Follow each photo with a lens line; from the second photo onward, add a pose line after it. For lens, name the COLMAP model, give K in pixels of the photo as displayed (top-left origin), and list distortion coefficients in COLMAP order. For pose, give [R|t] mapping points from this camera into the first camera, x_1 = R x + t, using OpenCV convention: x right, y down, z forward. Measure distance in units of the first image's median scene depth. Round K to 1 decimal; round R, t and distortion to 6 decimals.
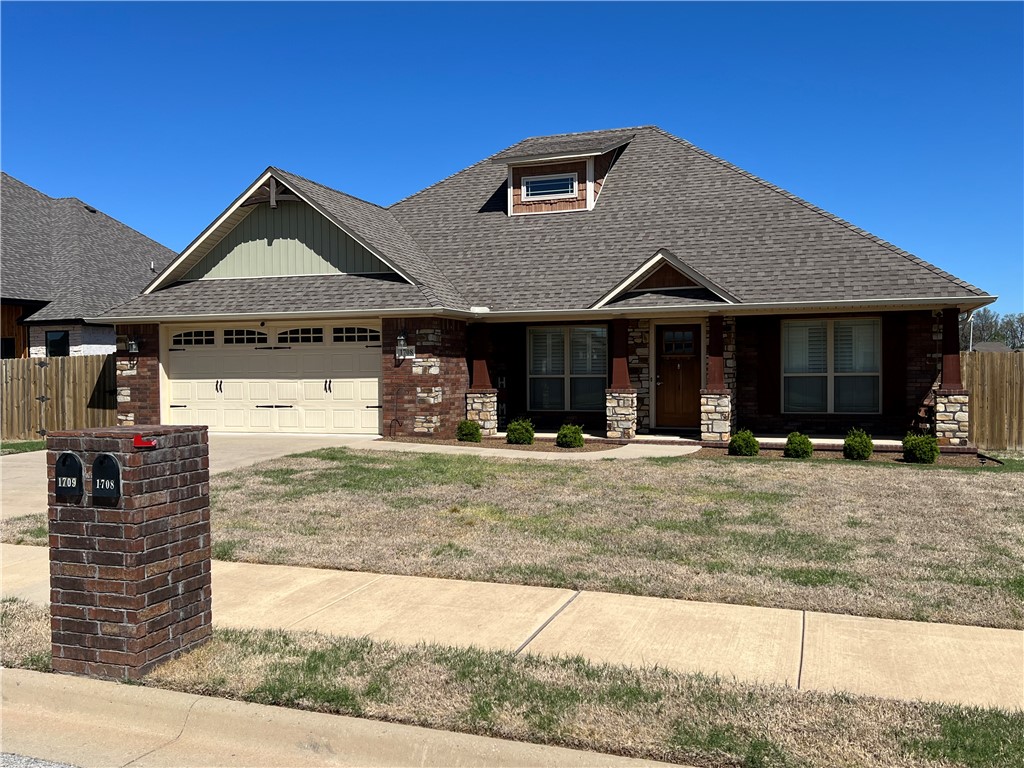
lens RADIAL K [[894.9, 0, 511.0], [0, 894.9, 385.2], [0, 0, 1]] dist [0.019435, -0.002940]
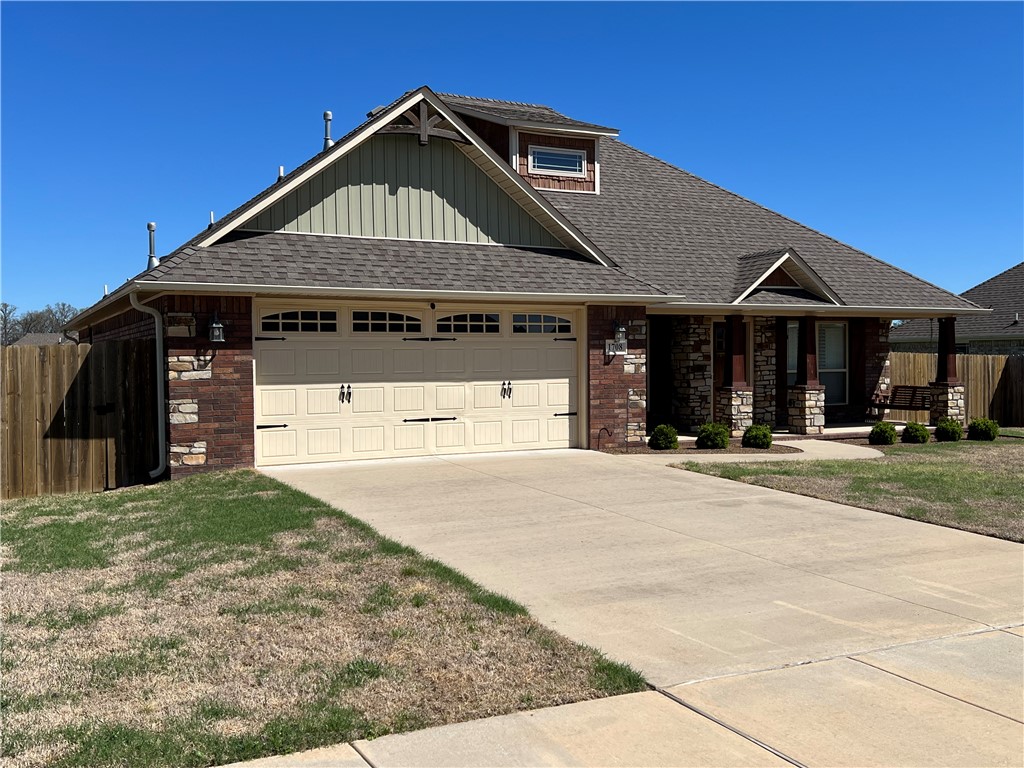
lens RADIAL K [[1011.9, 0, 513.4], [0, 1011.9, 386.2], [0, 0, 1]] dist [0.051876, 0.000000]
pose [[0.695160, -0.016218, 0.718672, -0.819794], [0.018180, 0.999822, 0.004978, -0.006331], [-0.718625, 0.009605, 0.695331, 0.388955]]
